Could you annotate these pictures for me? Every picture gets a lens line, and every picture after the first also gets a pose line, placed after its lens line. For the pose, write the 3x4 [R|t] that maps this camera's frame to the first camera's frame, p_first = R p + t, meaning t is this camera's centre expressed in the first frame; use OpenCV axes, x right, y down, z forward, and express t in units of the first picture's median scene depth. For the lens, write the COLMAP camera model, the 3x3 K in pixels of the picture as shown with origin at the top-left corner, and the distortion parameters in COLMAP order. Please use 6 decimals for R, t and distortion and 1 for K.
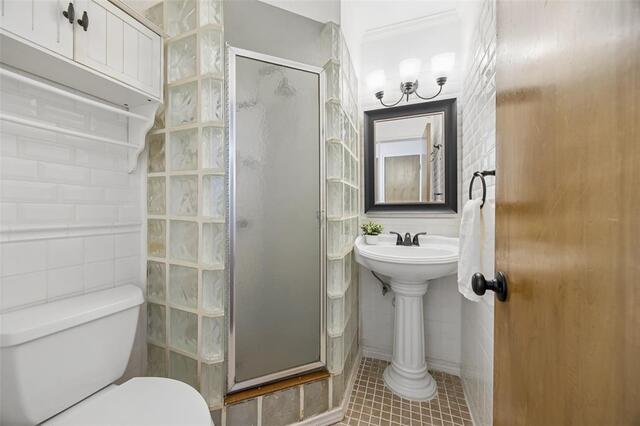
lens RADIAL K [[256.4, 0, 321.4], [0, 256.4, 211.6], [0, 0, 1]] dist [0.007756, 0.000037]
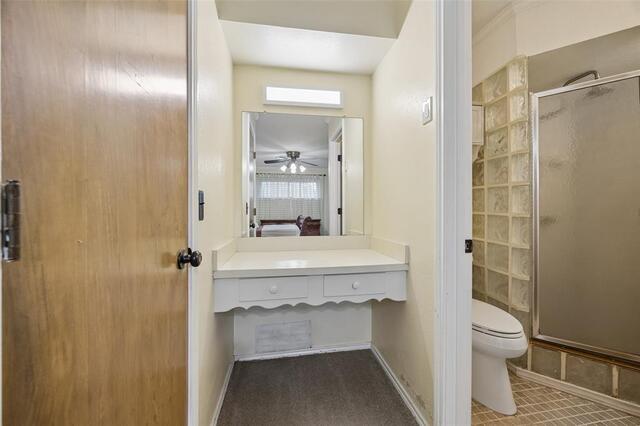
lens RADIAL K [[245.1, 0, 319.3], [0, 245.1, 209.1], [0, 0, 1]] dist [-0.003786, -0.000724]
pose [[0.491412, -0.005749, -0.870908, 0.233839], [0.000807, 0.999981, -0.006145, 0.004935], [0.870927, 0.002317, 0.491408, -0.690244]]
